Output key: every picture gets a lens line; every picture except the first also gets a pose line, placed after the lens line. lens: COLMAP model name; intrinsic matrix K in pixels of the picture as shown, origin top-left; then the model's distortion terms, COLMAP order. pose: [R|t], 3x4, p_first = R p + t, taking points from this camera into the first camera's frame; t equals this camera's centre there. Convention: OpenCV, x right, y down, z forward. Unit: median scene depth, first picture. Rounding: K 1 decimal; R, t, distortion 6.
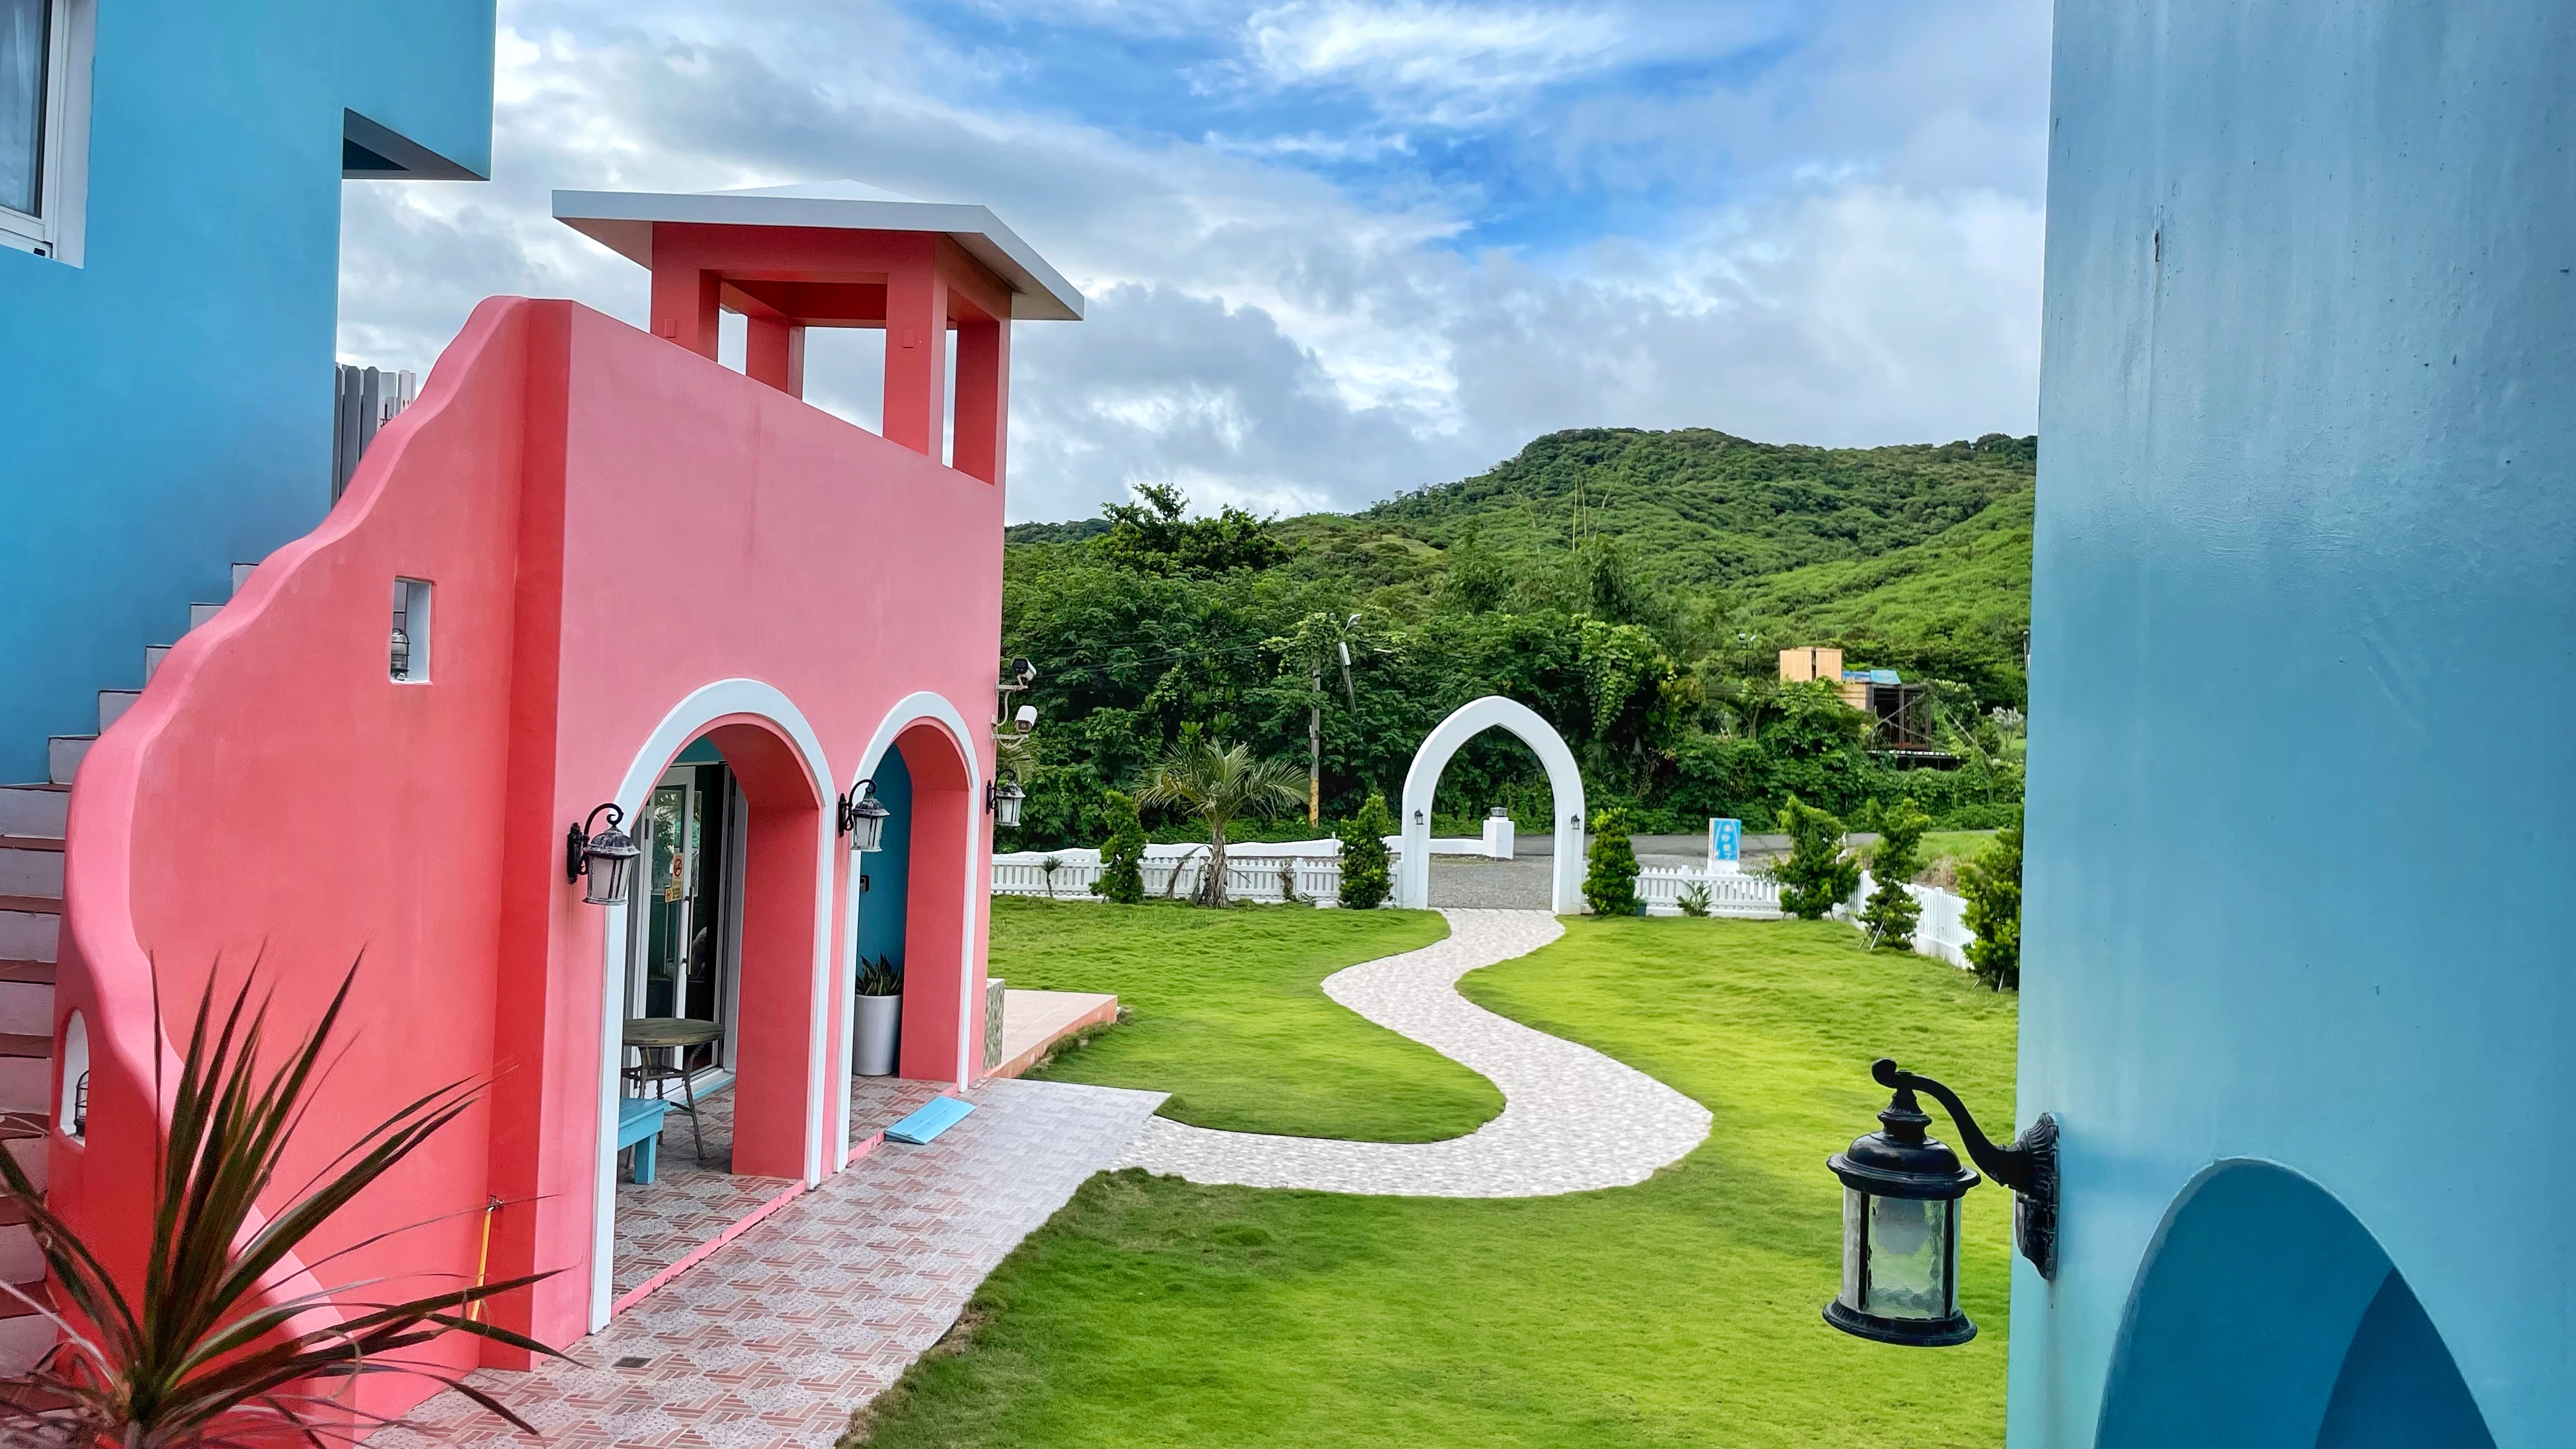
lens RADIAL K [[1963.5, 0, 1291.9], [0, 1963.5, 710.4], [0, 0, 1]] dist [0.107495, -0.150182]
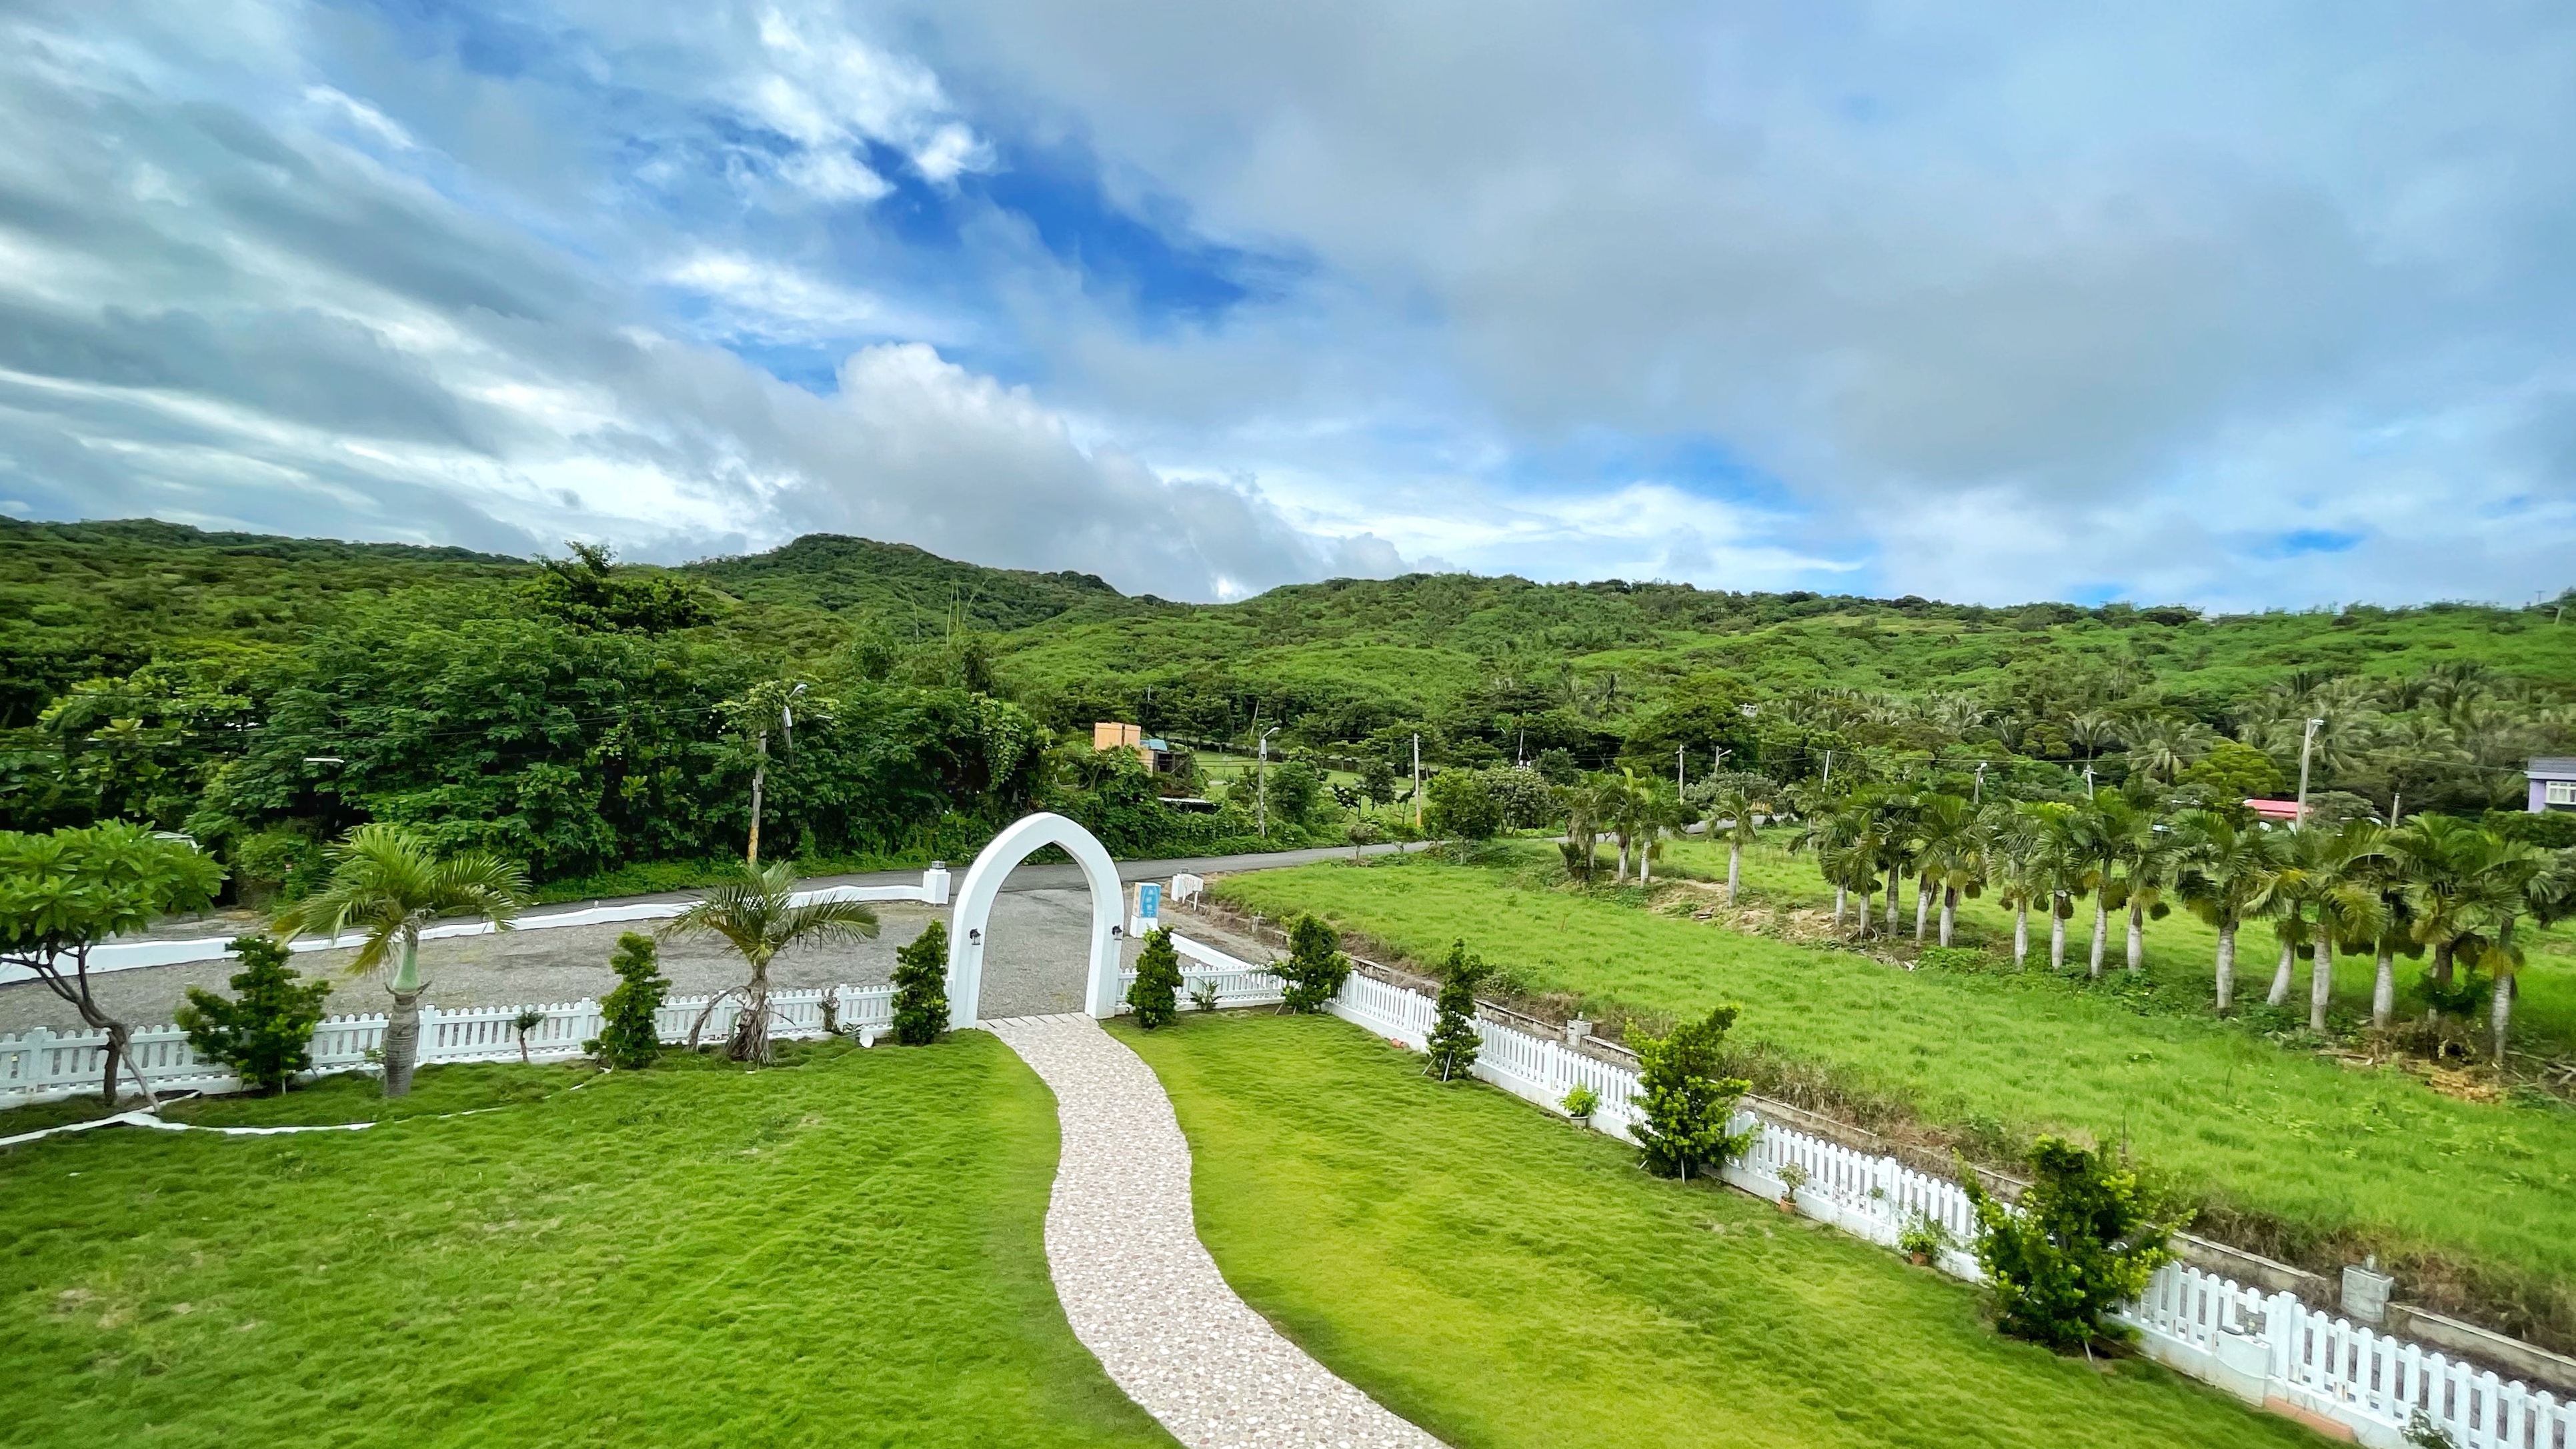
lens RADIAL K [[1100.1, 0, 1289.4], [0, 1100.1, 715.4], [0, 0, 1]] dist [-0.000906, -0.000717]
pose [[0.846255, 0.059015, 0.529499, -0.065061], [-0.060865, 0.998048, -0.013962, -0.037831], [-0.529289, -0.020413, 0.848196, 0.282706]]
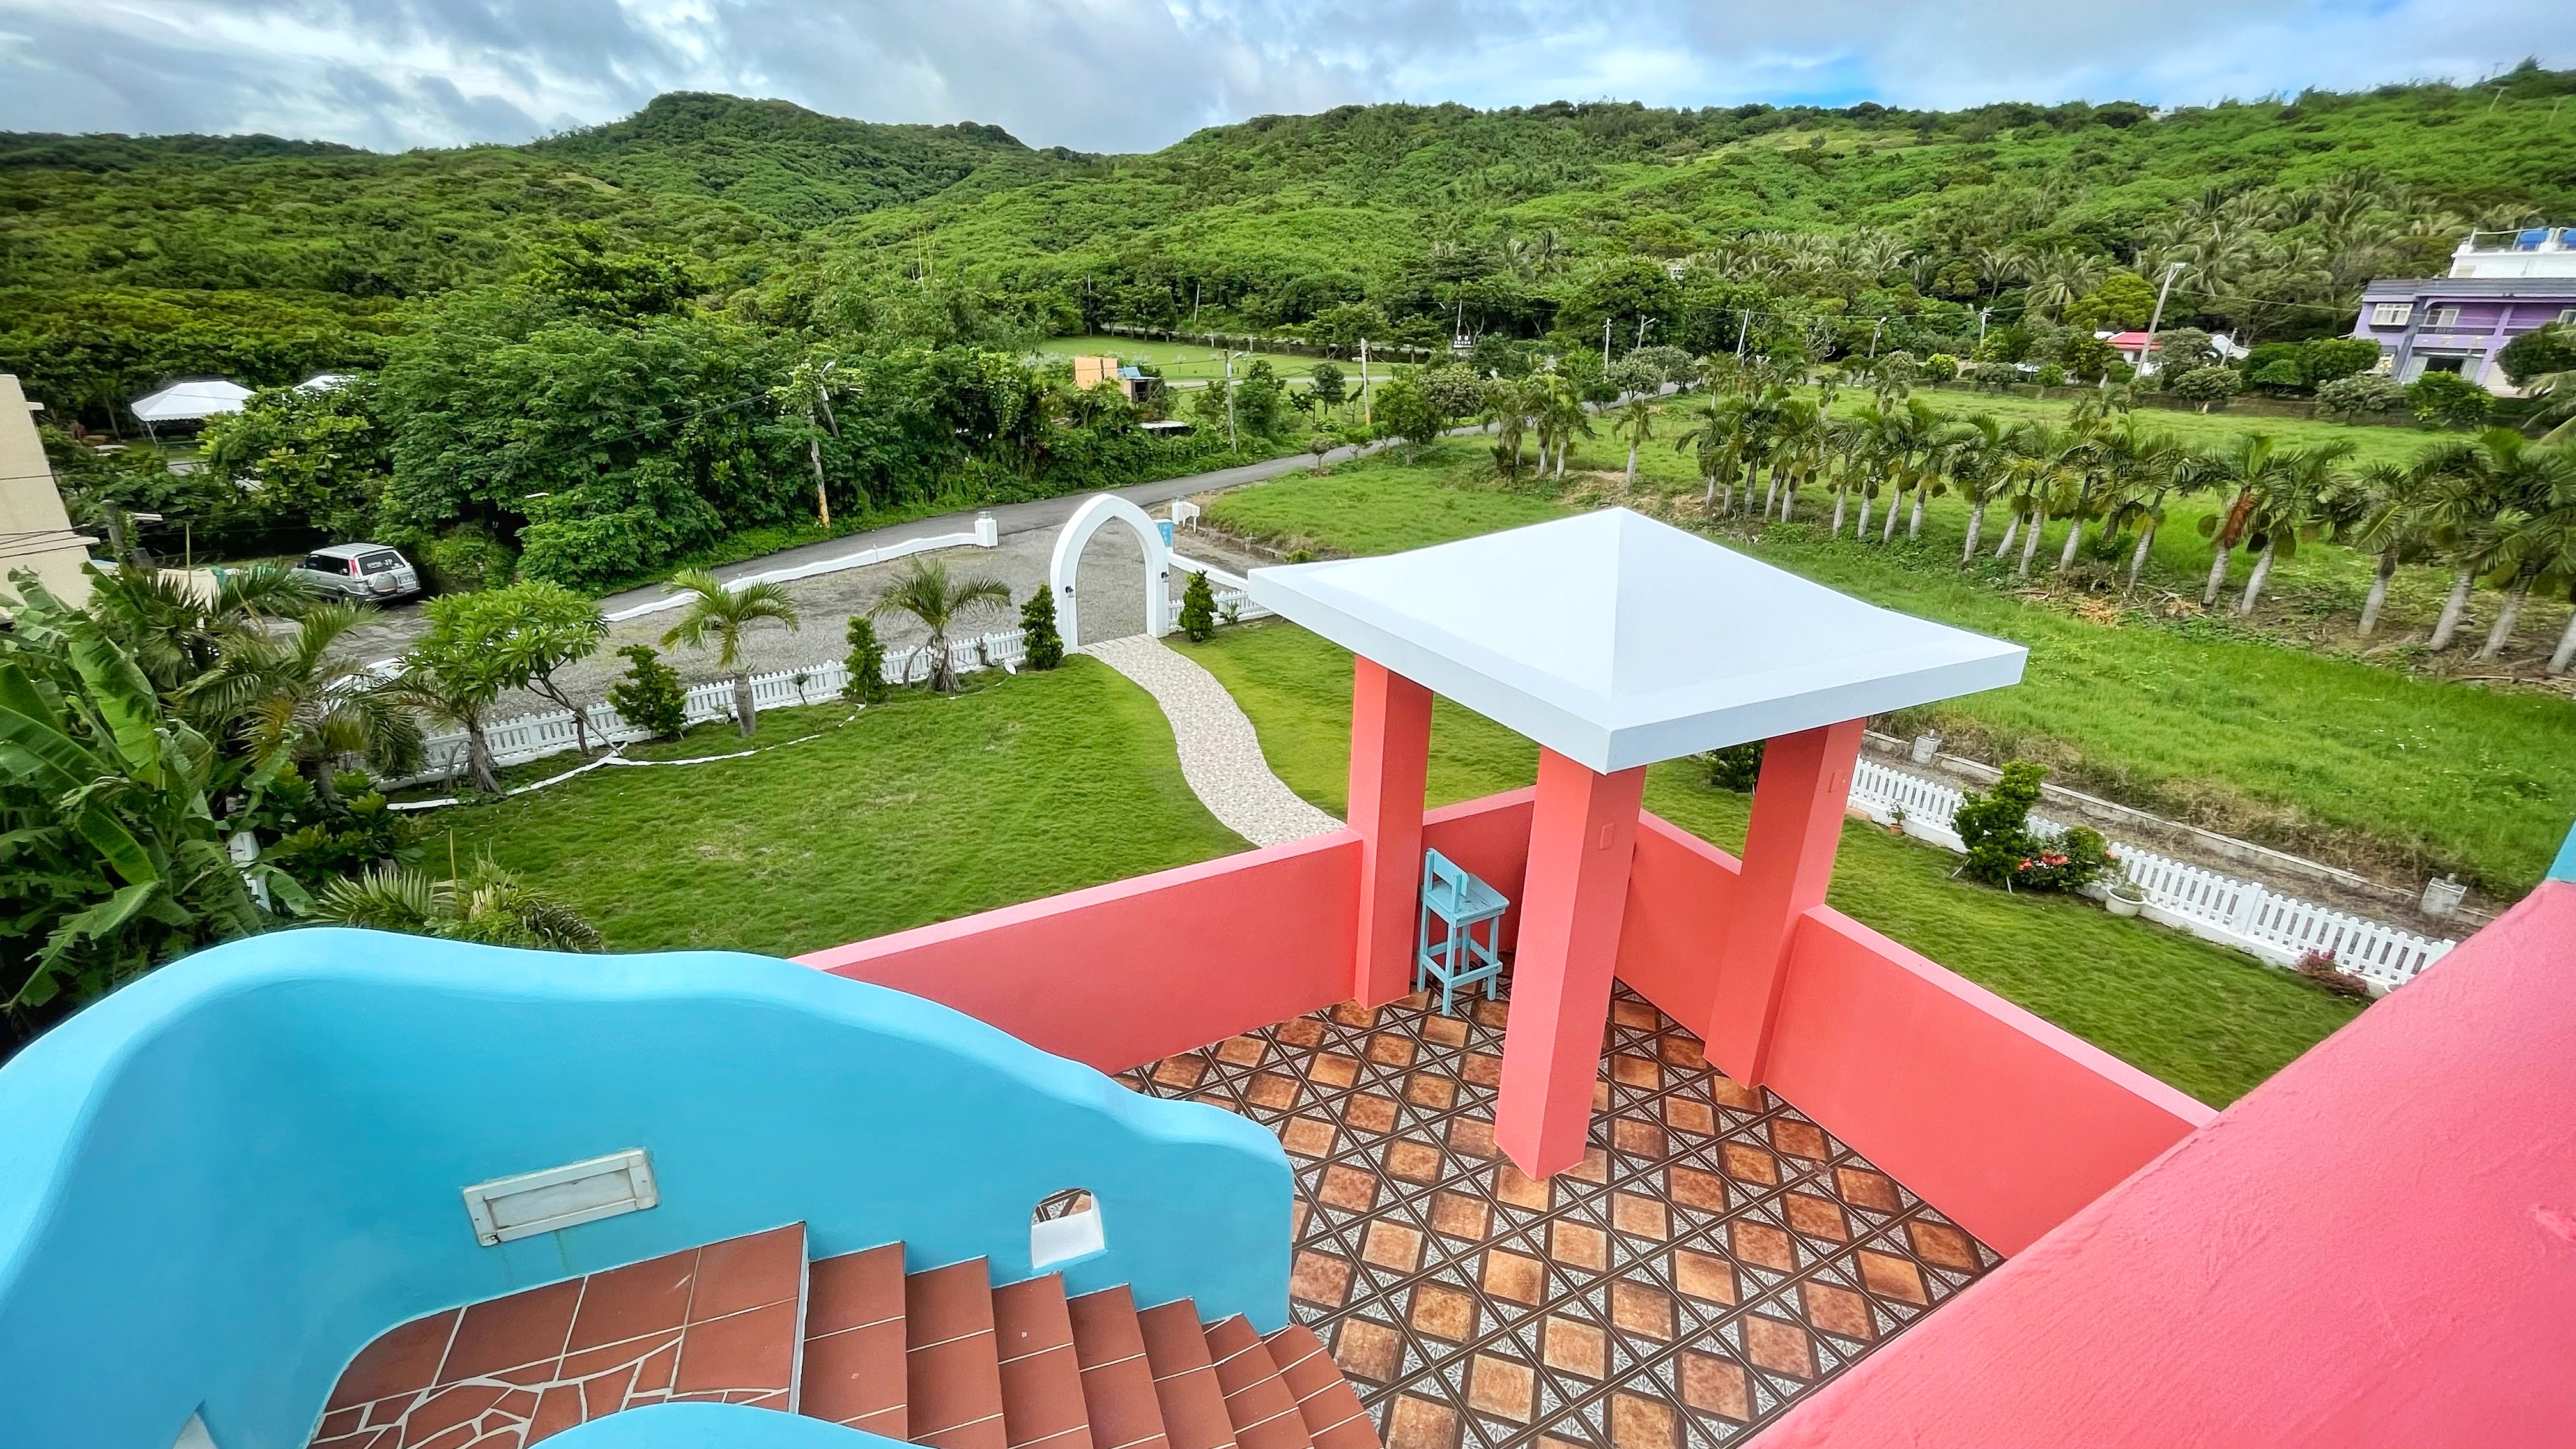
lens RADIAL K [[1059.0, 0, 1291.3], [0, 1059.0, 718.1], [0, 0, 1]] dist [-0.000877, -0.000559]
pose [[0.813667, -0.217633, 0.539056, -0.147046], [-0.000750, 0.926885, 0.375344, -0.091504], [-0.581330, -0.305809, 0.754013, 0.200956]]
